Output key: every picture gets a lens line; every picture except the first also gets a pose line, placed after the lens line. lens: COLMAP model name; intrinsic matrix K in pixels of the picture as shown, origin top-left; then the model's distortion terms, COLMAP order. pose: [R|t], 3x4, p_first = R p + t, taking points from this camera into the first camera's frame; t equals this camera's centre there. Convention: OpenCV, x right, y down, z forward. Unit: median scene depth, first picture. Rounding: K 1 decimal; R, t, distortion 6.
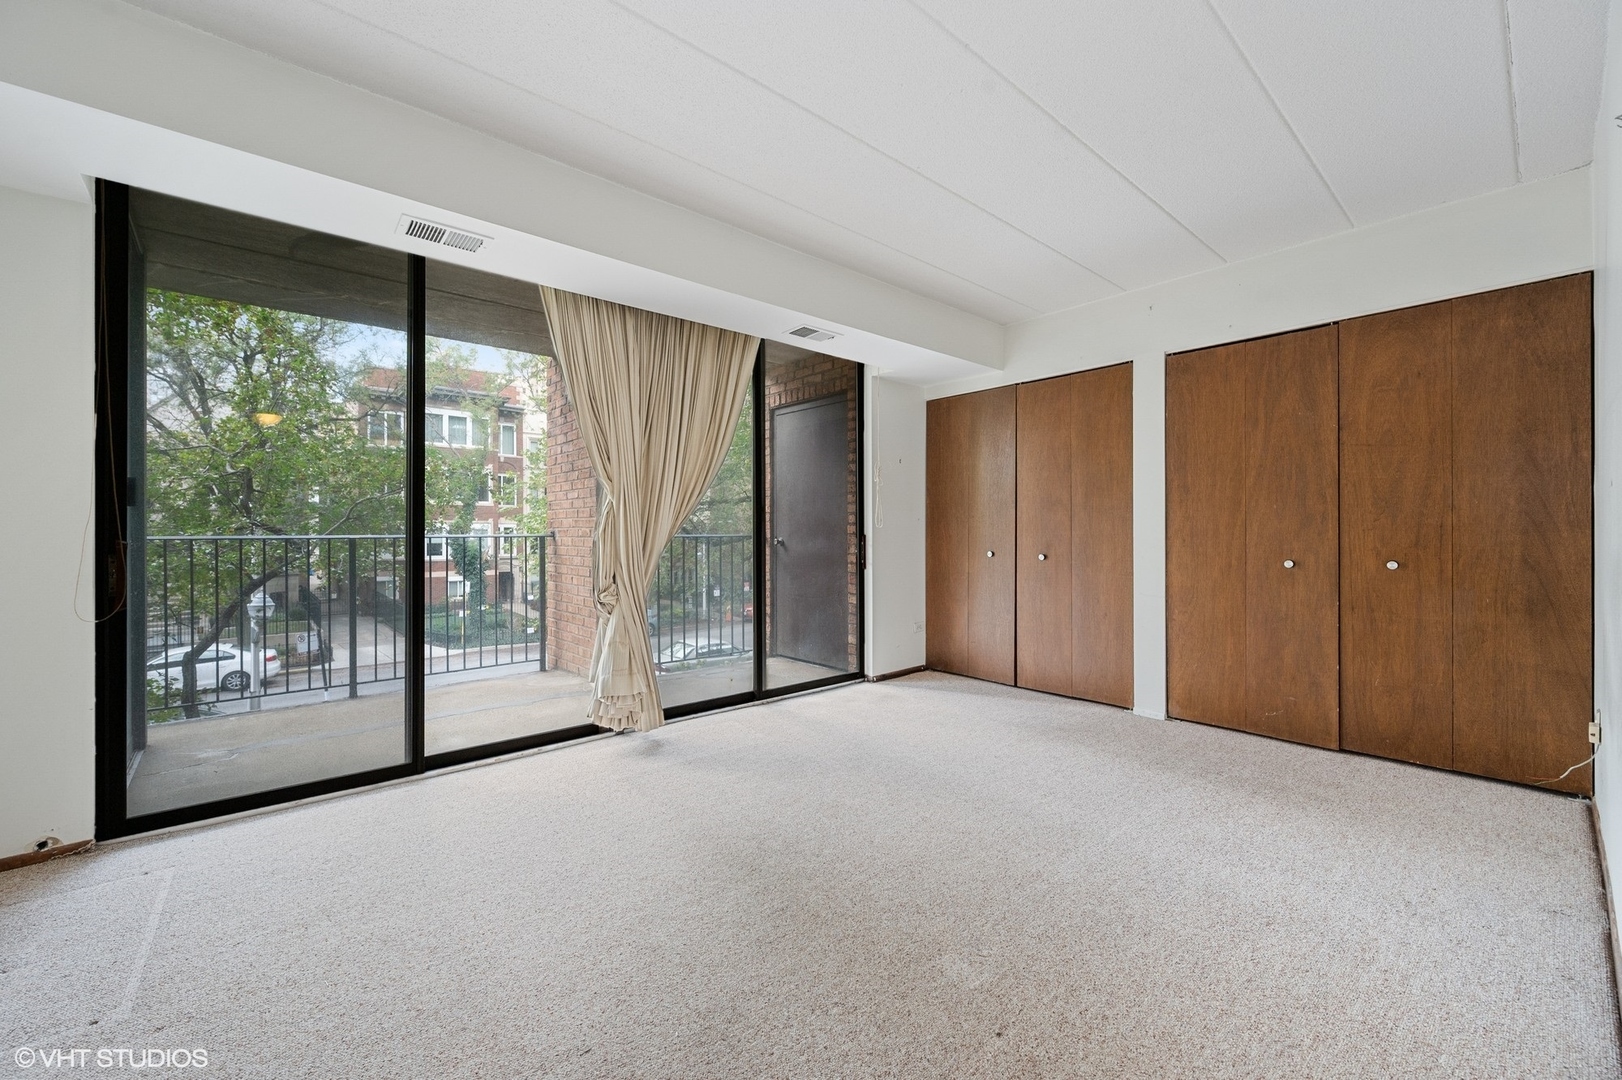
lens RADIAL K [[640.1, 0, 808.3], [0, 640.1, 538.5], [0, 0, 1]] dist [0.001053, -0.000380]
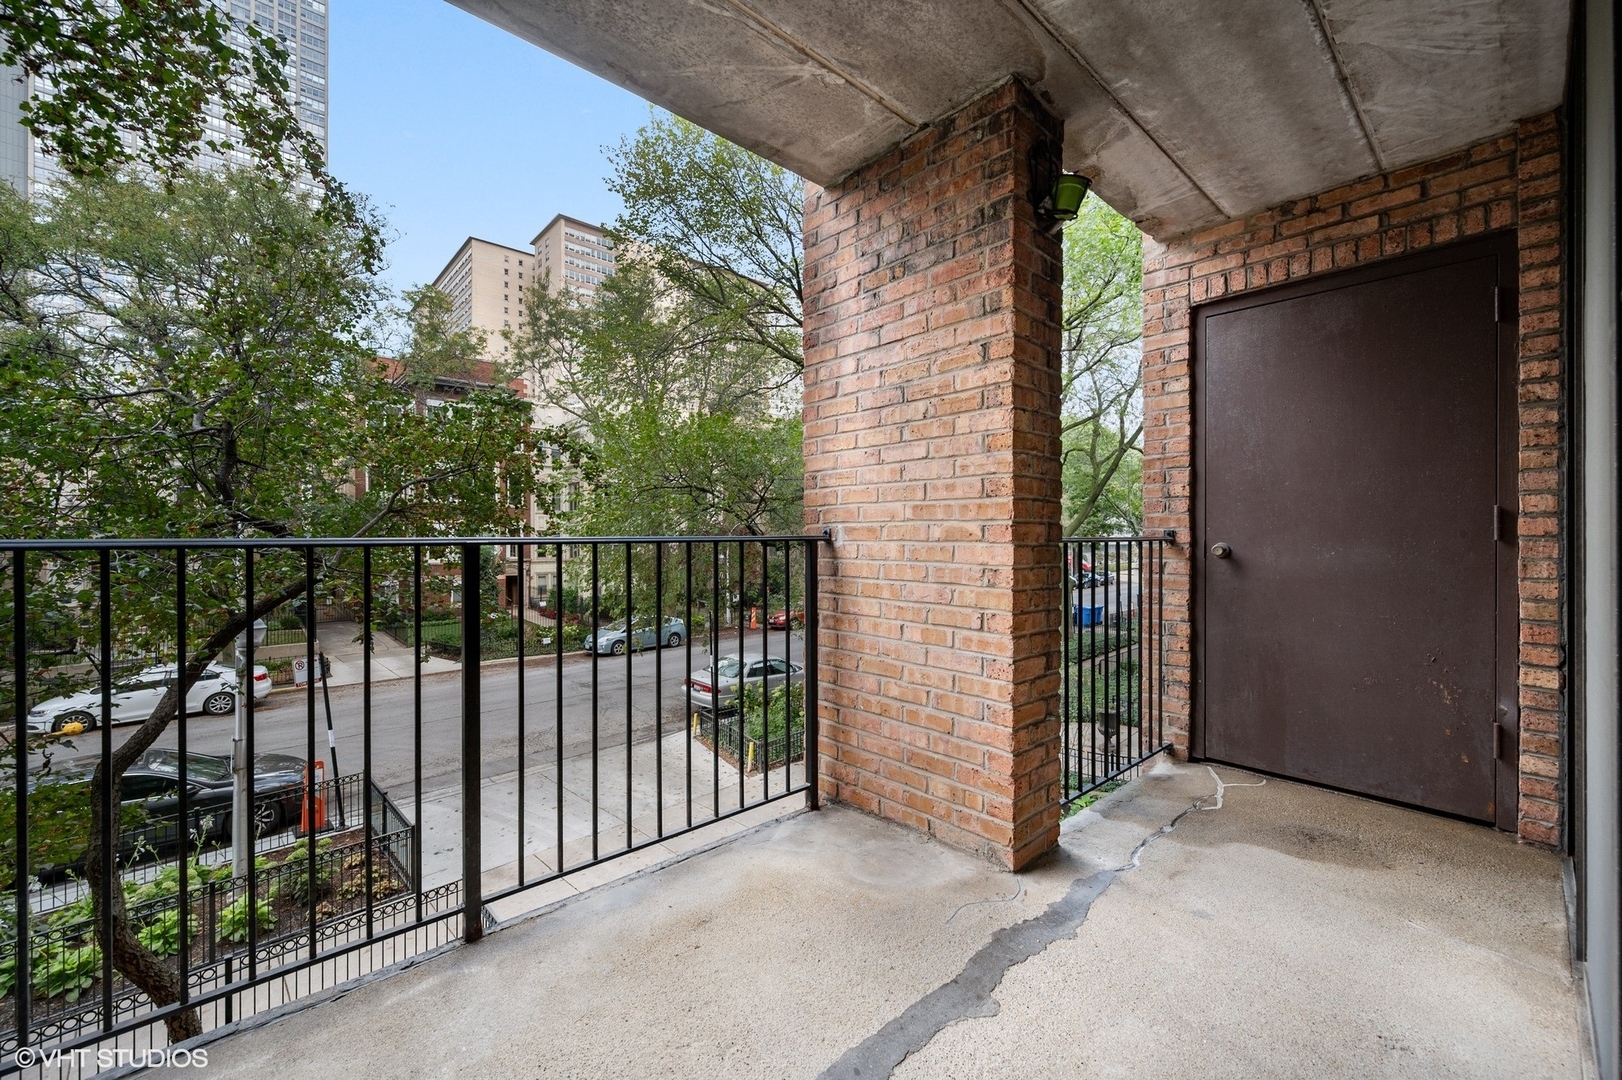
lens RADIAL K [[640.1, 0, 802.5], [0, 640.1, 533.9], [0, 0, 1]] dist [0.001053, -0.000380]
pose [[0.999994, 0.001374, 0.003102, -0.355246], [-0.001343, 0.999950, -0.009882, -0.002715], [-0.003115, 0.009878, 0.999946, 0.417785]]
